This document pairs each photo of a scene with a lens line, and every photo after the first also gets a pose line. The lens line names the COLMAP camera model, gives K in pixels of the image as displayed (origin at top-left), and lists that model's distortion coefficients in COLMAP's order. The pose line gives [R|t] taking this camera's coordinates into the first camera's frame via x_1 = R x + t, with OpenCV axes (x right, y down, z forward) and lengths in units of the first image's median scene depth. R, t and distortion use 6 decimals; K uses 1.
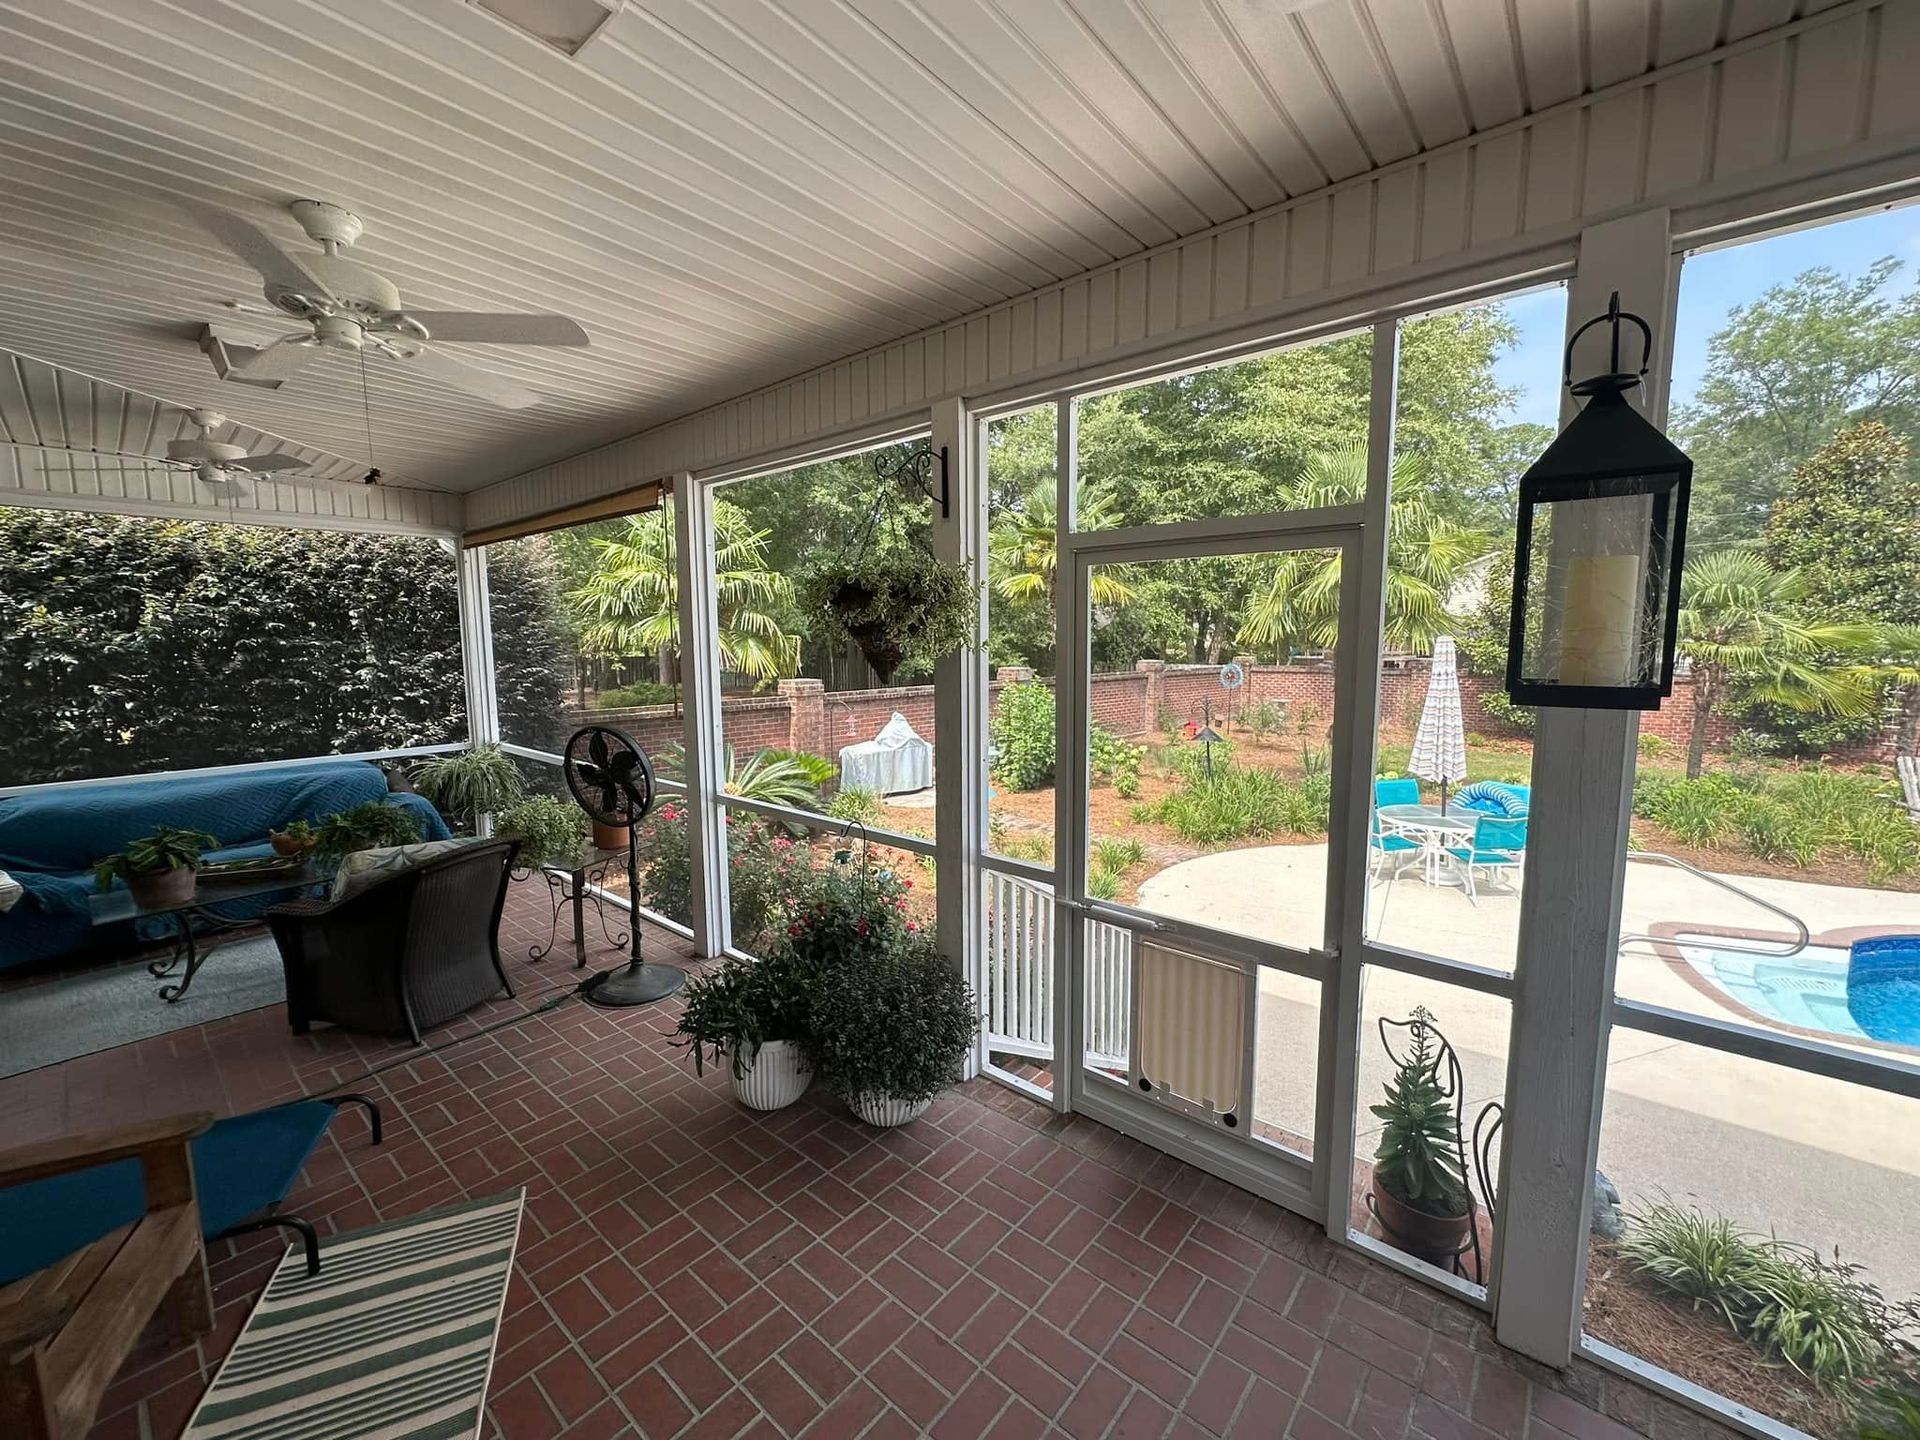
lens RADIAL K [[762.8, 0, 960.0], [0, 762.8, 720.0], [0, 0, 1]] dist [-0.001909, 0.000440]
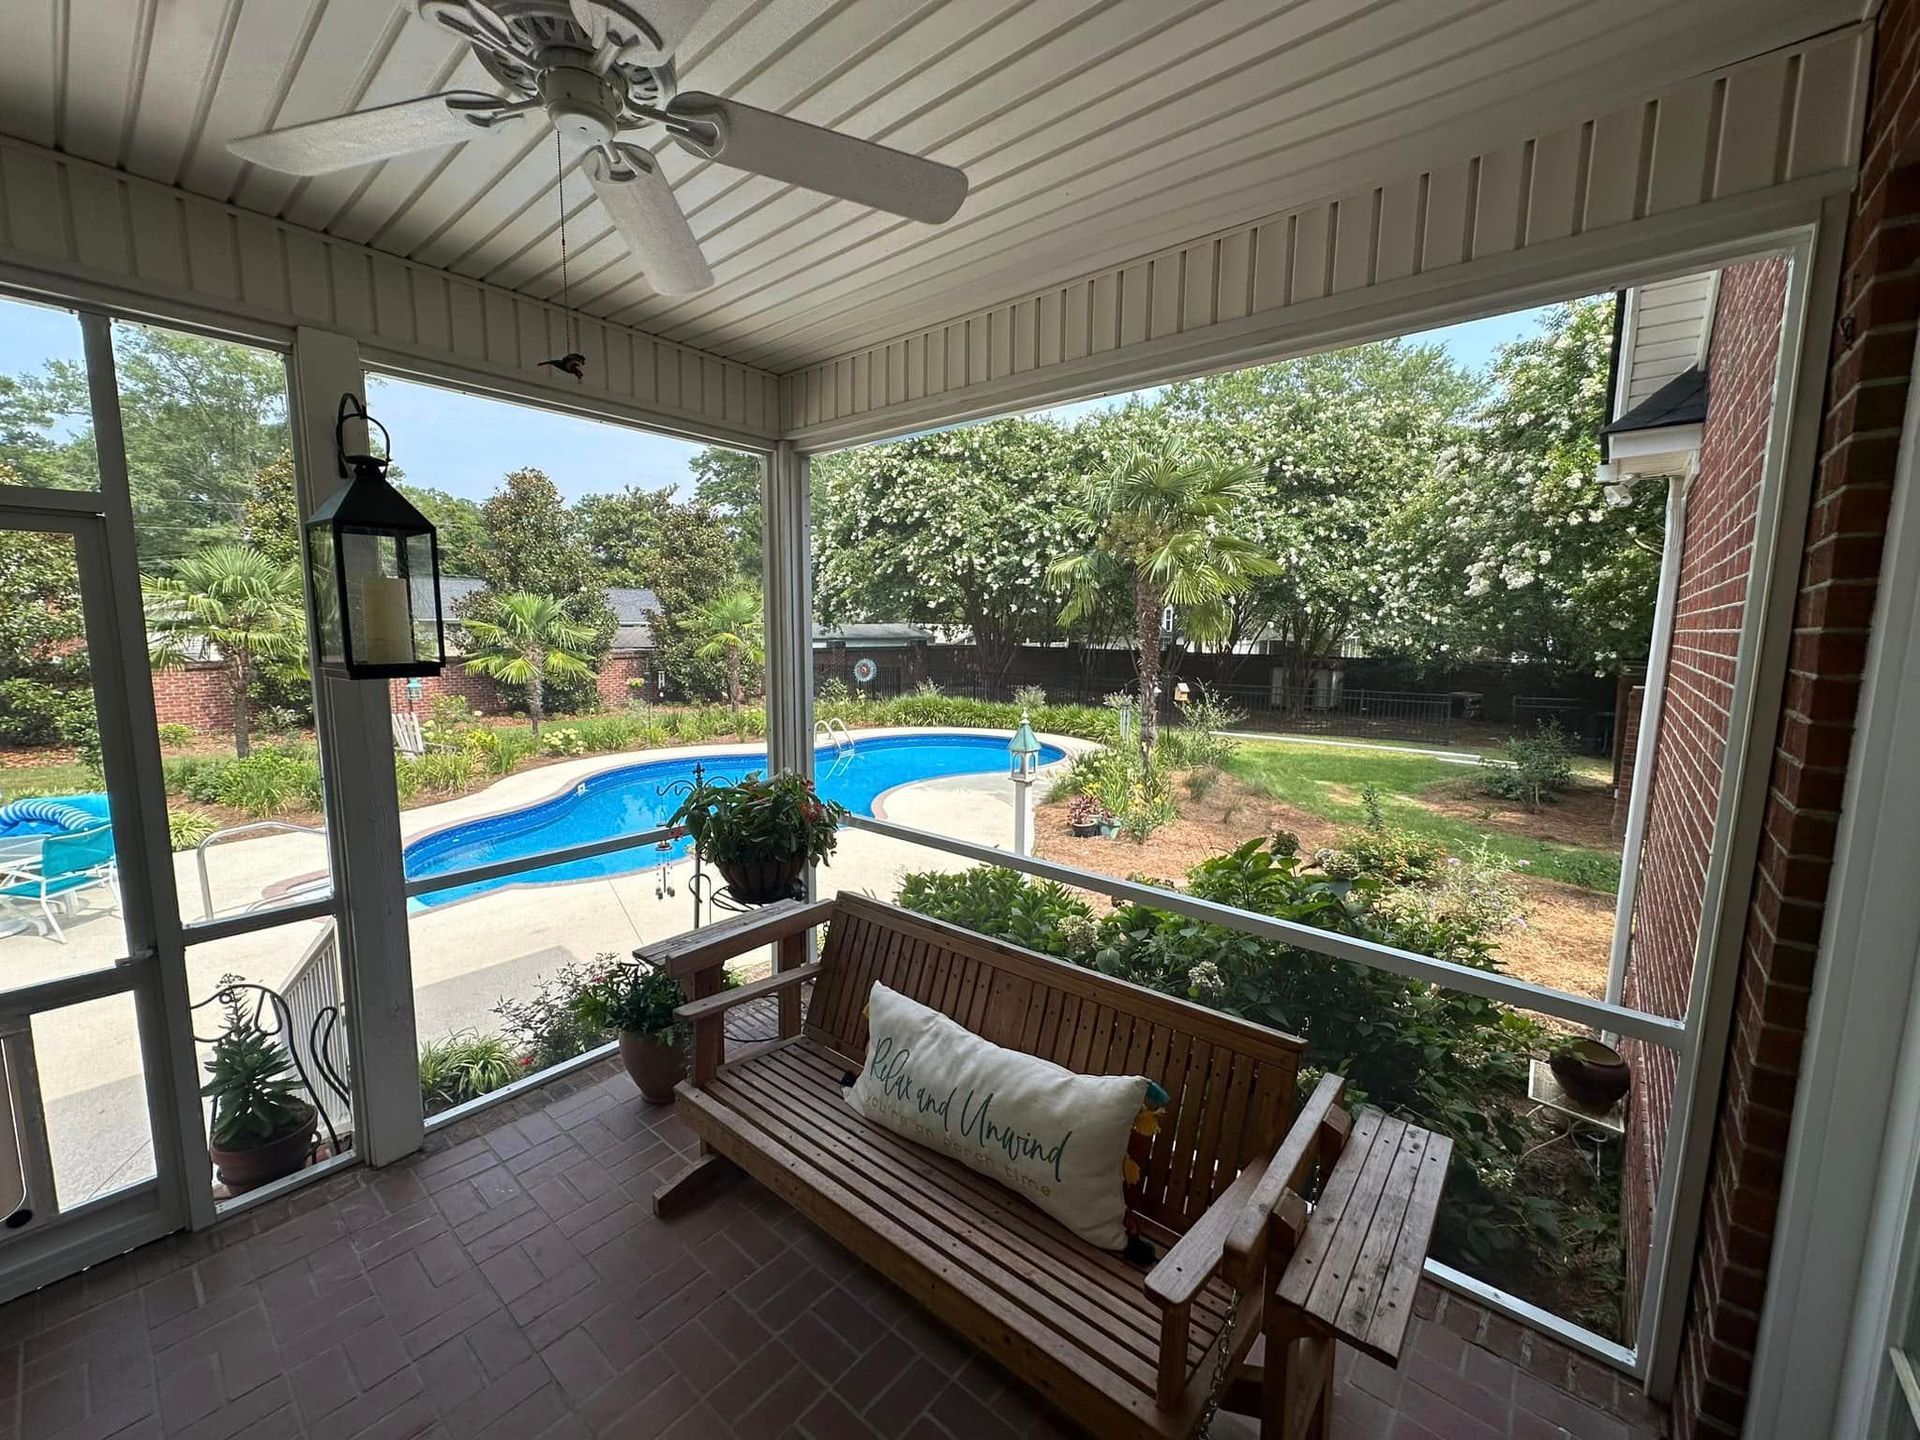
lens RADIAL K [[762.8, 0, 960.0], [0, 762.8, 720.0], [0, 0, 1]] dist [-0.001909, 0.000440]
pose [[-0.001764, -0.119364, 0.992849, -0.357376], [0.100914, 0.987761, 0.118931, -0.000554], [-0.994894, 0.100402, 0.010303, -0.062670]]
